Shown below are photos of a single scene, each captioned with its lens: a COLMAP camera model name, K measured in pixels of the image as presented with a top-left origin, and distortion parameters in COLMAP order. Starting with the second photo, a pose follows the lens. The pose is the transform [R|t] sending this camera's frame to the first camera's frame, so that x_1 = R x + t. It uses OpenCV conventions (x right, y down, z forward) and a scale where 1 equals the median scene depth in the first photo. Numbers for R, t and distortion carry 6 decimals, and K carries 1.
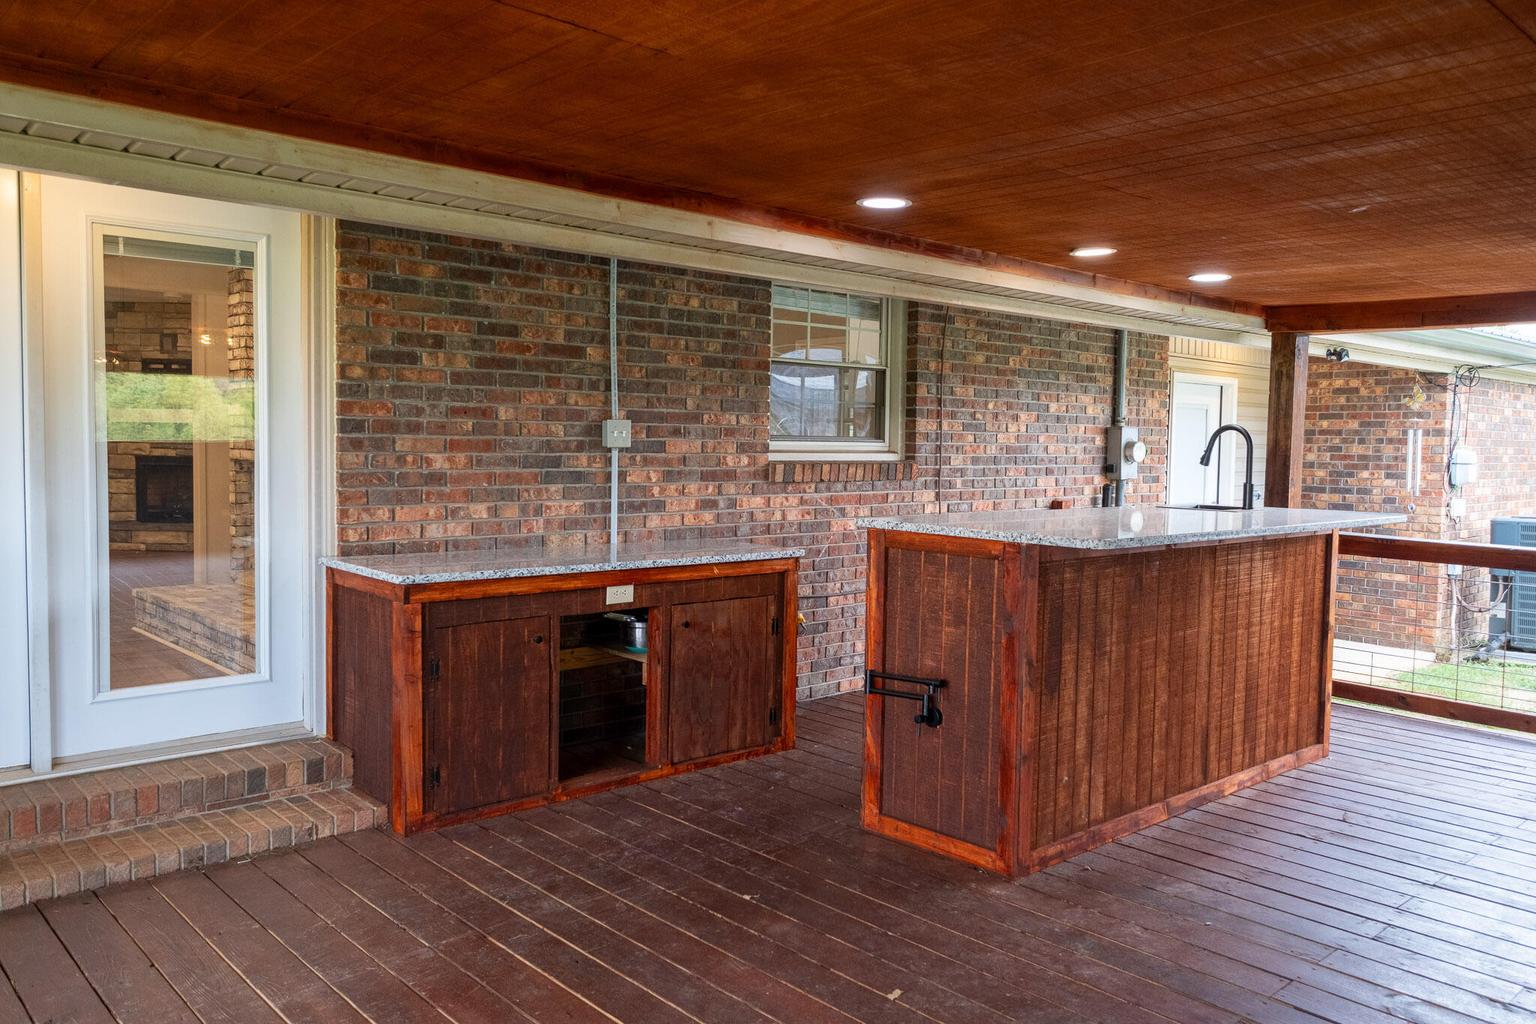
lens RADIAL K [[1153.4, 0, 768.0], [0, 1153.4, 512.0], [0, 0, 1]] dist [-0.001420, -0.000342]
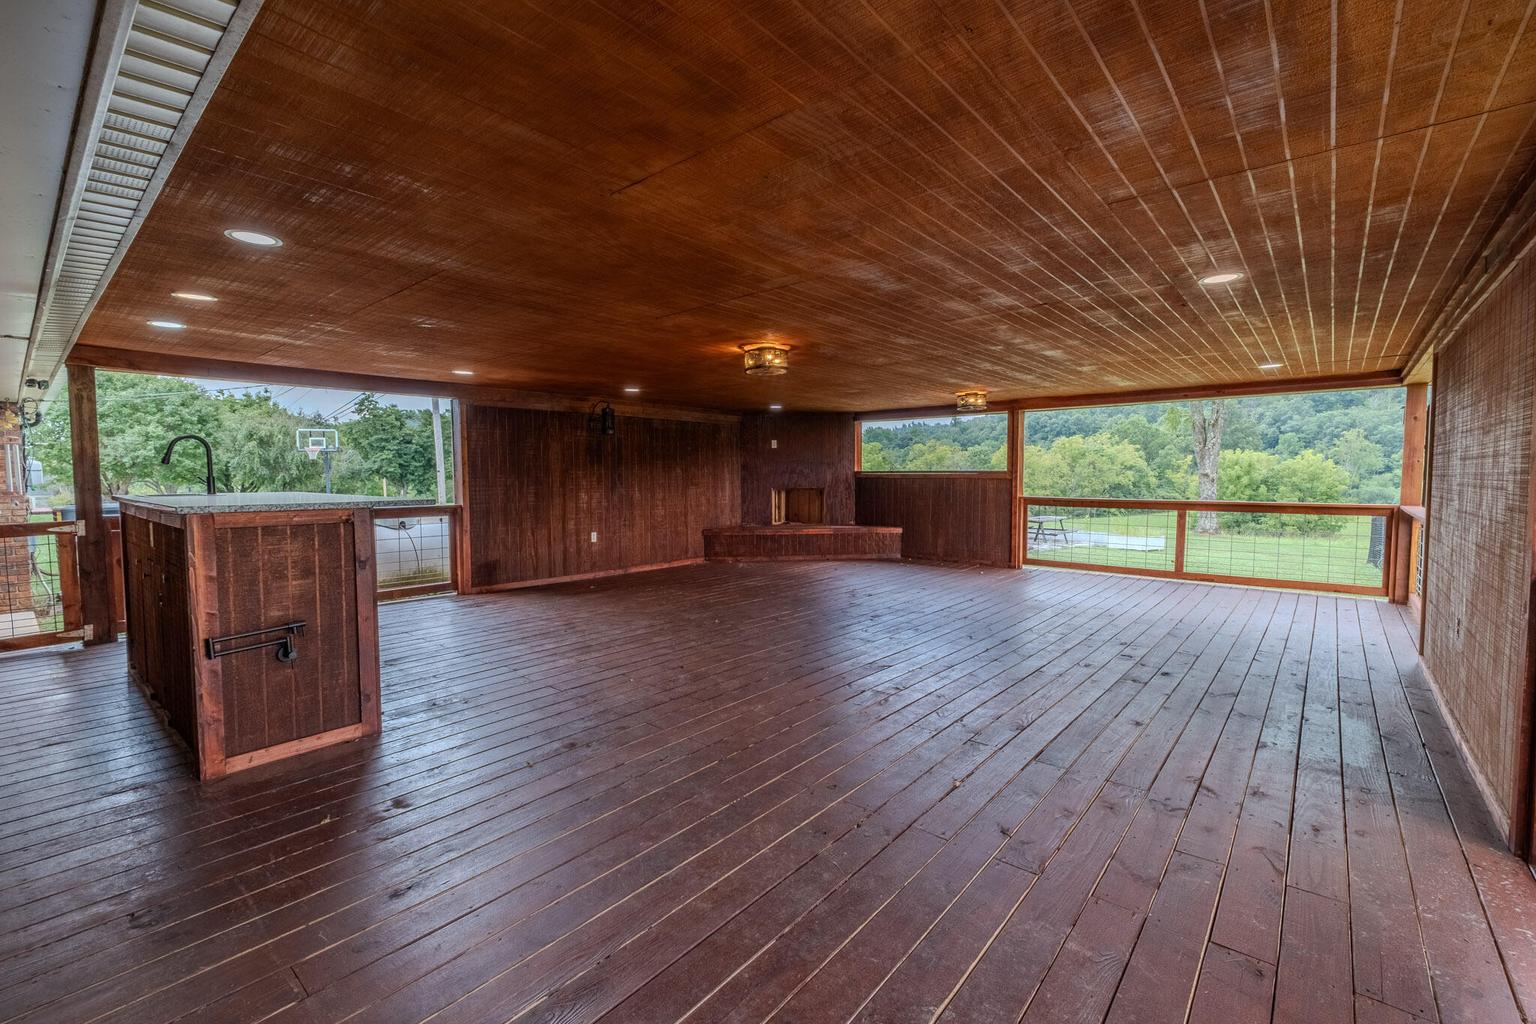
lens RADIAL K [[643.8, 0, 768.0], [0, 643.8, 512.0], [0, 0, 1]] dist [0.003545, -0.006932]
pose [[-0.108303, -0.080291, 0.990870, -0.627174], [0.064087, 0.994096, 0.087557, -0.007934], [-0.992050, 0.072985, -0.102518, 0.538735]]
